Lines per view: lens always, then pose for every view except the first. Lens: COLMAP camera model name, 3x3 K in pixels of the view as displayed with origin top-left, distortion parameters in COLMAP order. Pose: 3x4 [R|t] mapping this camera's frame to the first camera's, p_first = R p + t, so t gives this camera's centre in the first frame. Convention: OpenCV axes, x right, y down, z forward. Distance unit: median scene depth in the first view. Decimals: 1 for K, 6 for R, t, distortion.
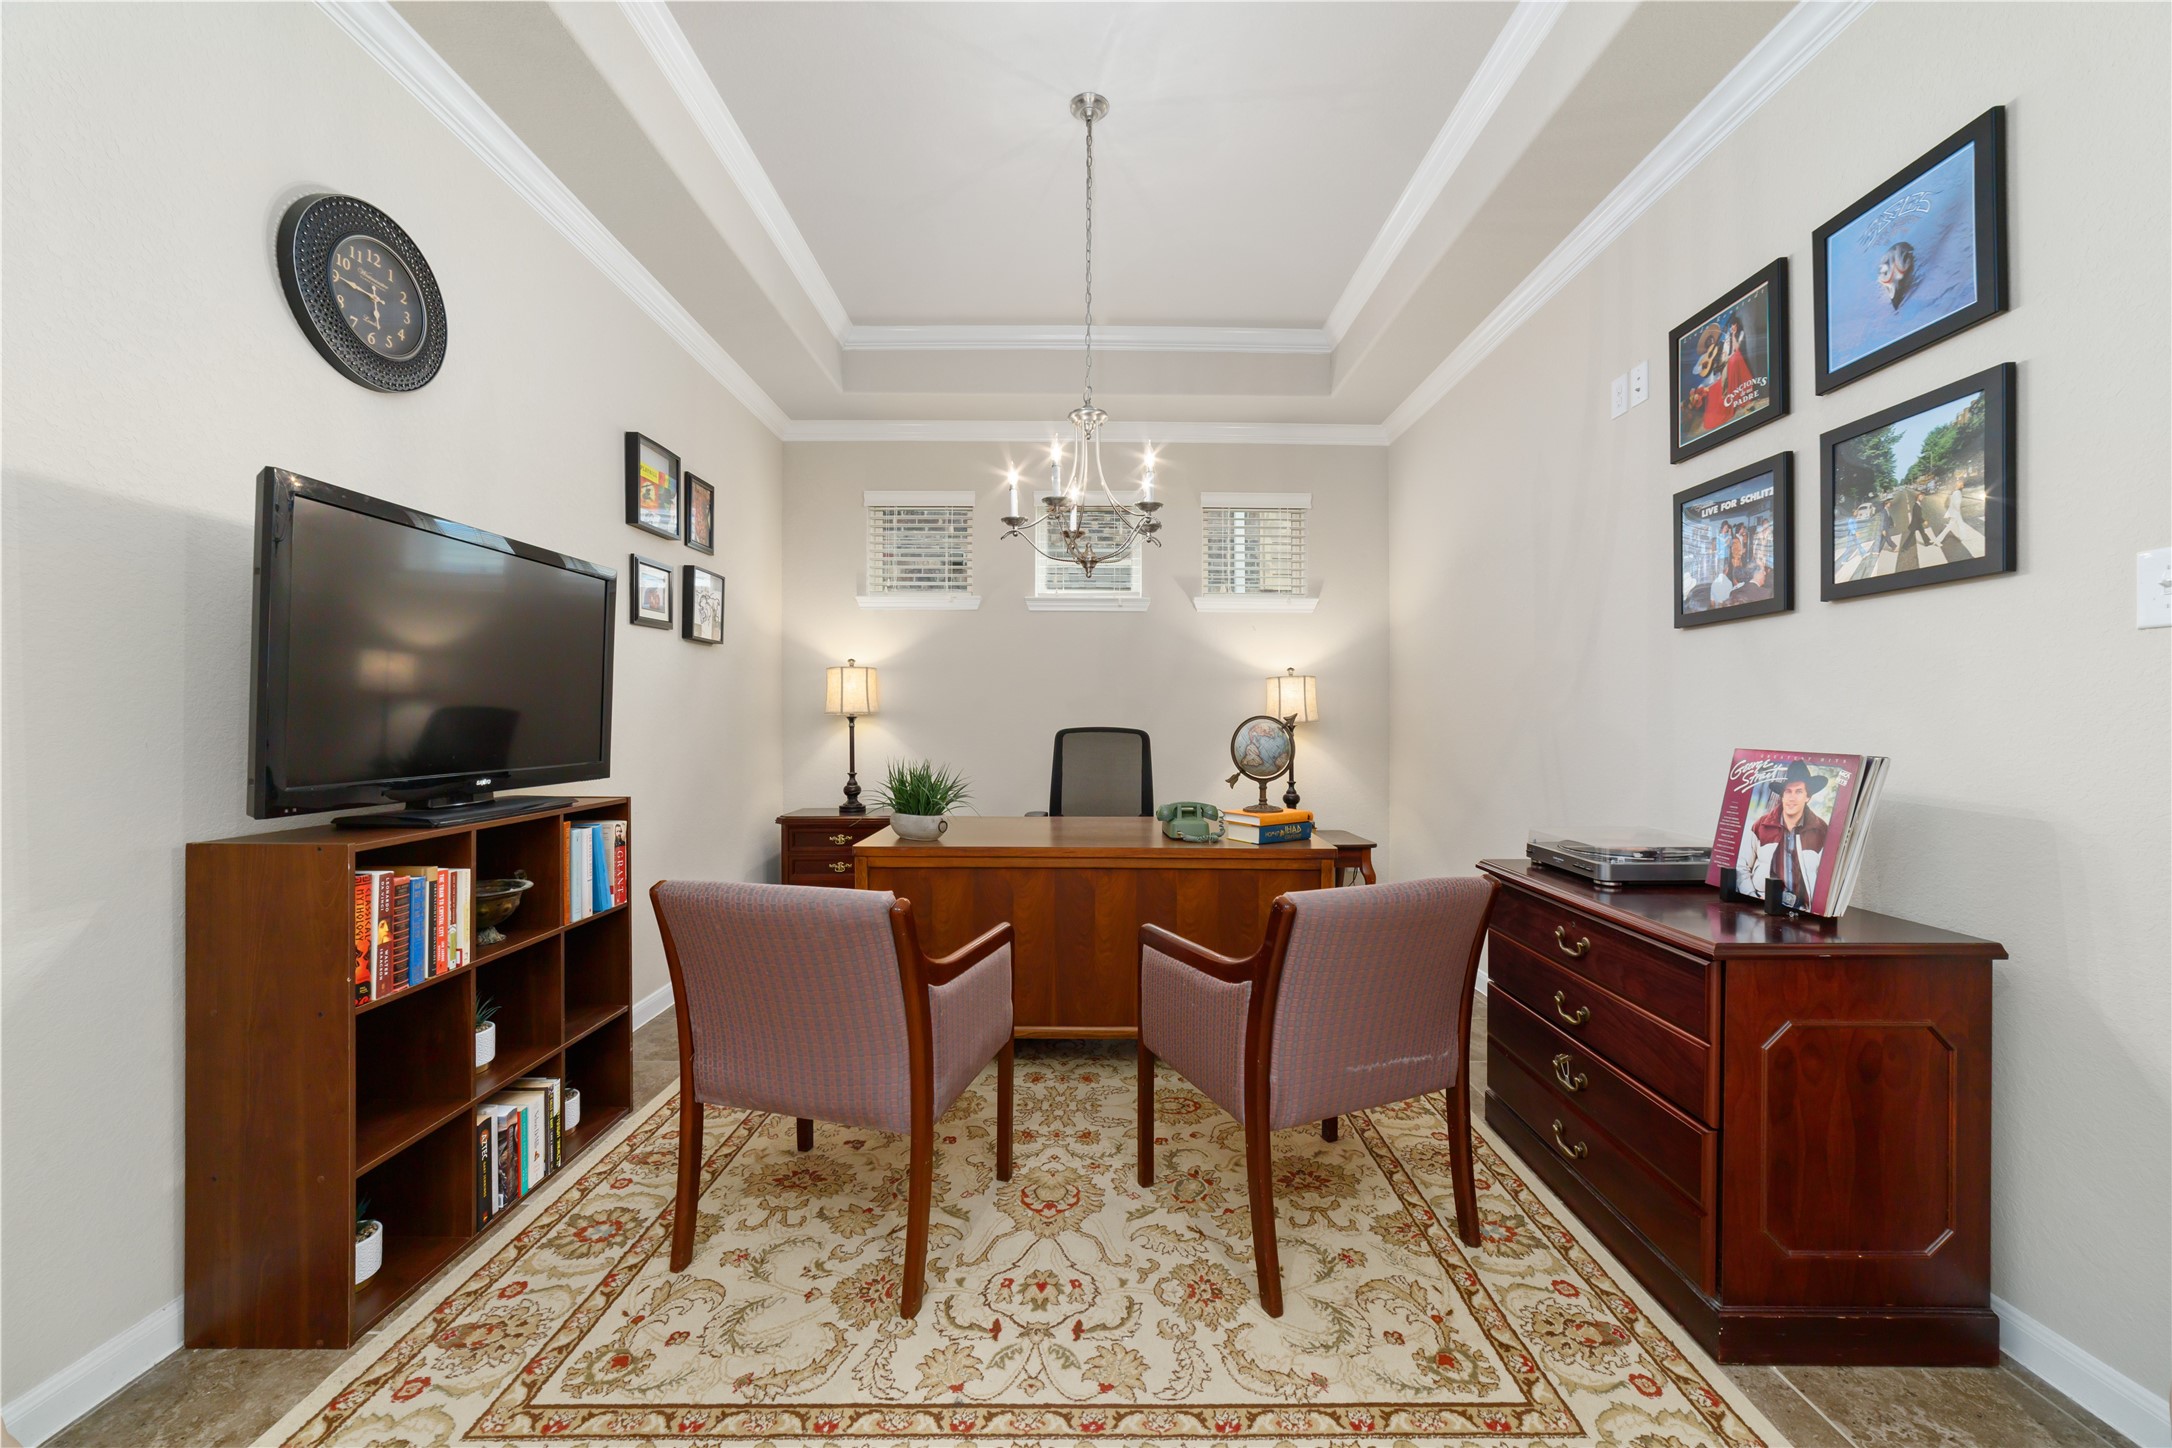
lens RADIAL K [[829.4, 0, 1086.3], [0, 829.4, 721.3], [0, 0, 1]] dist [-0.016950, 0.005557]
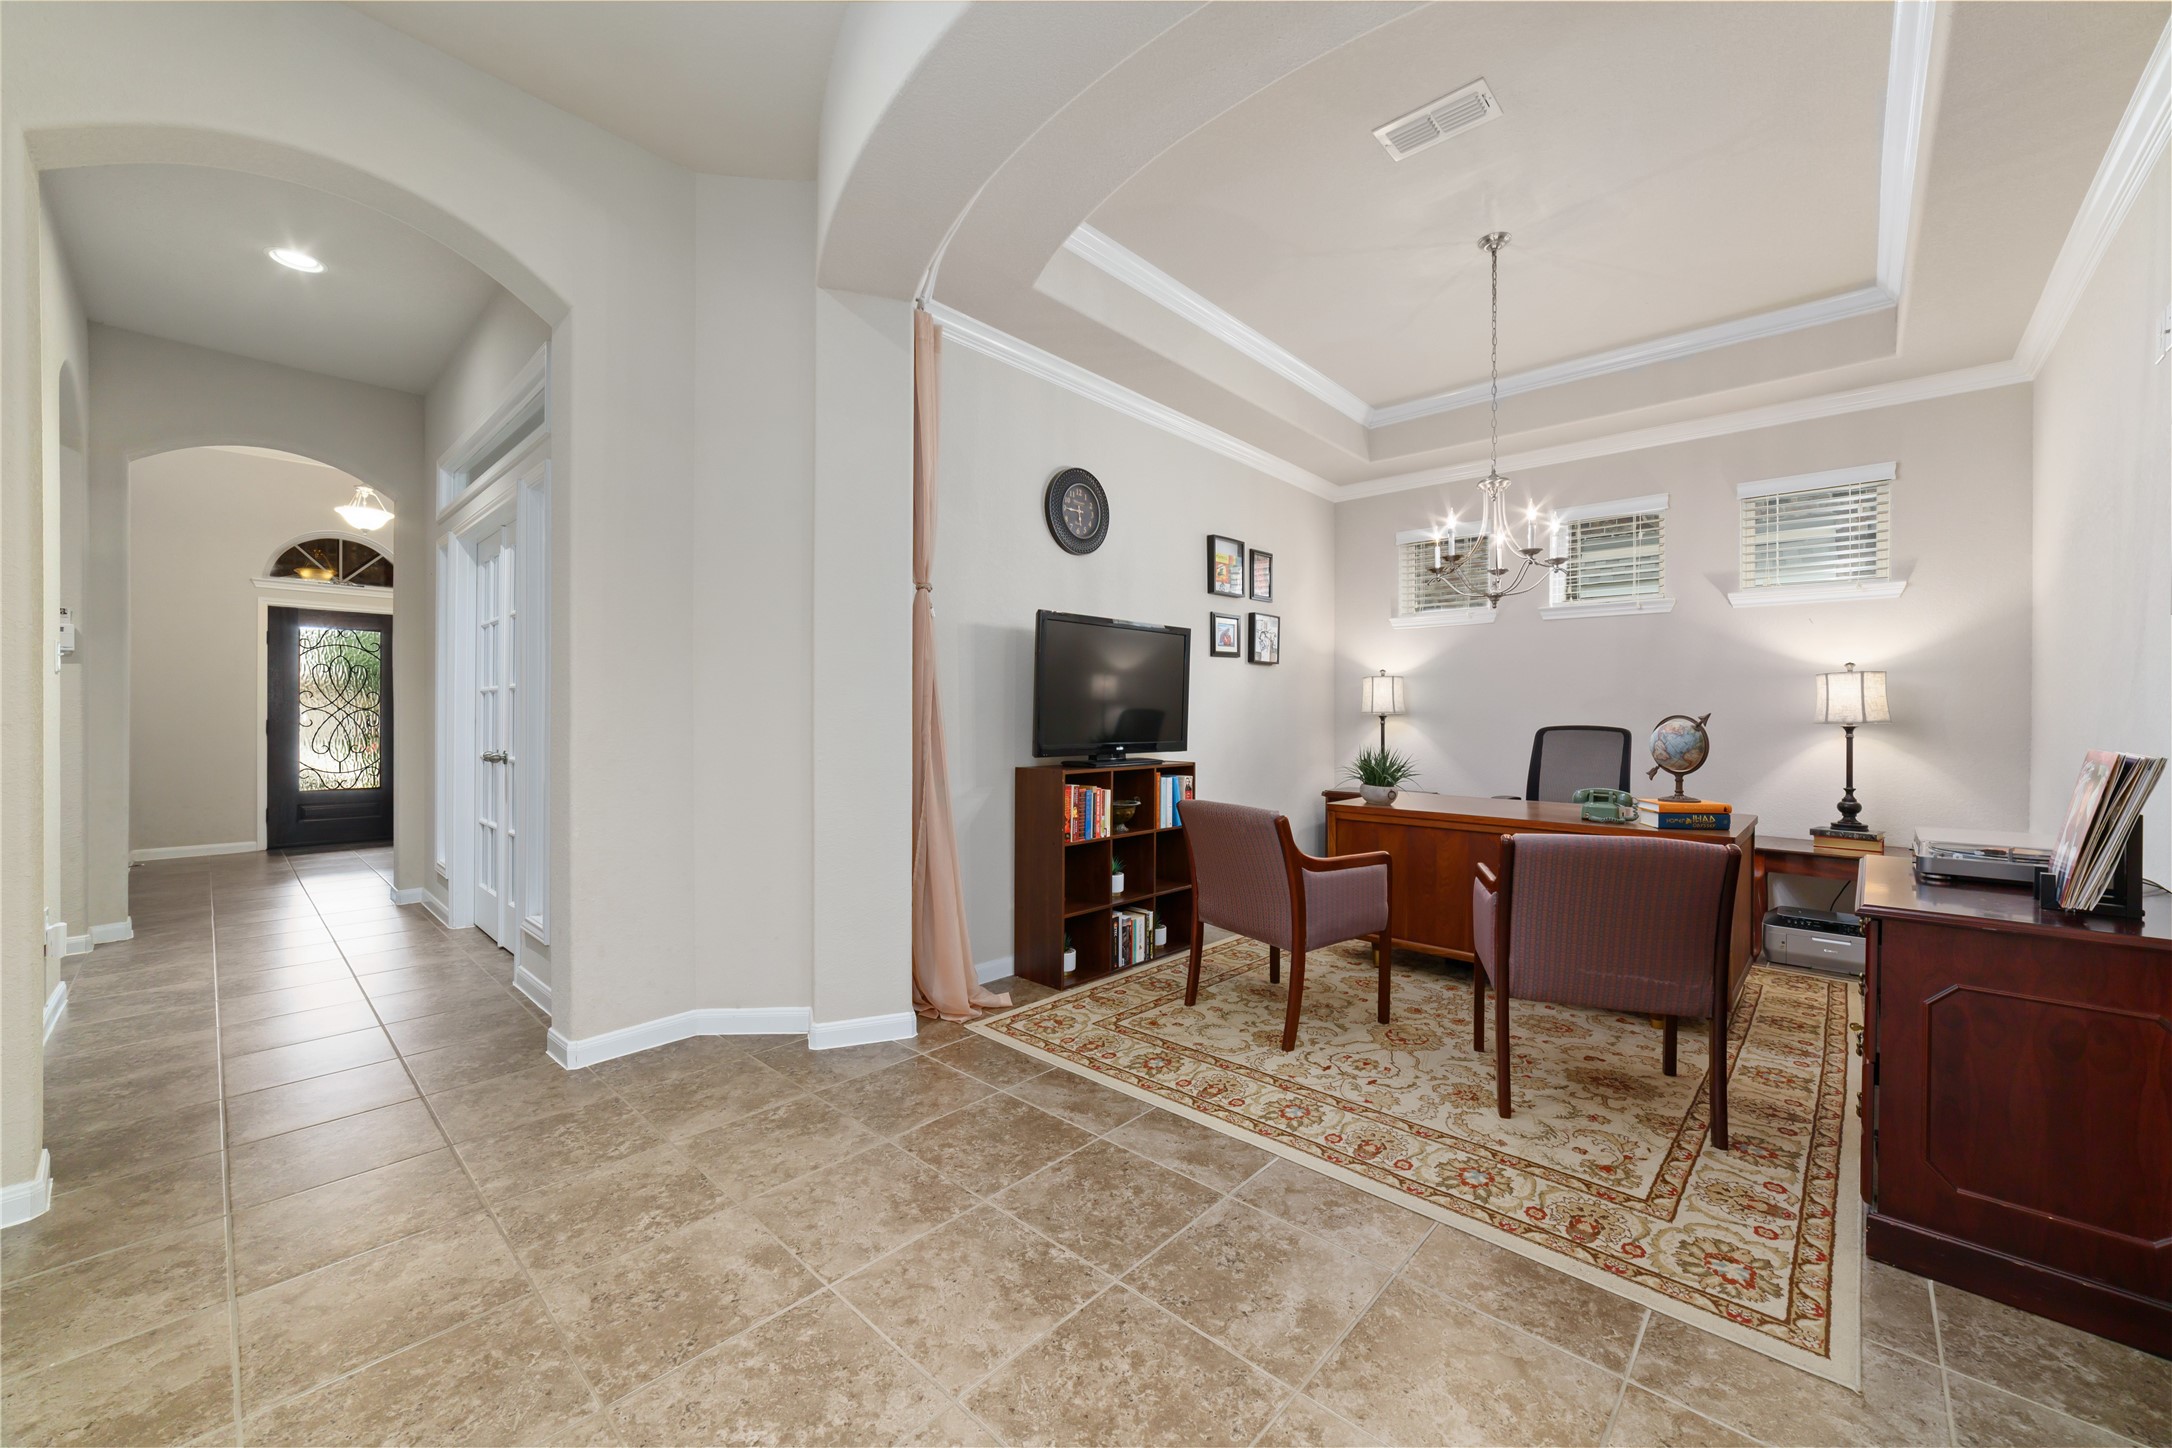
lens RADIAL K [[829.4, 0, 1089.5], [0, 829.4, 720.4], [0, 0, 1]] dist [-0.016950, 0.005557]
pose [[0.729904, 0.006291, -0.683521, 0.595995], [-0.006159, 0.999978, 0.002626, 0.003036], [0.683522, 0.002293, 0.729926, -0.517020]]
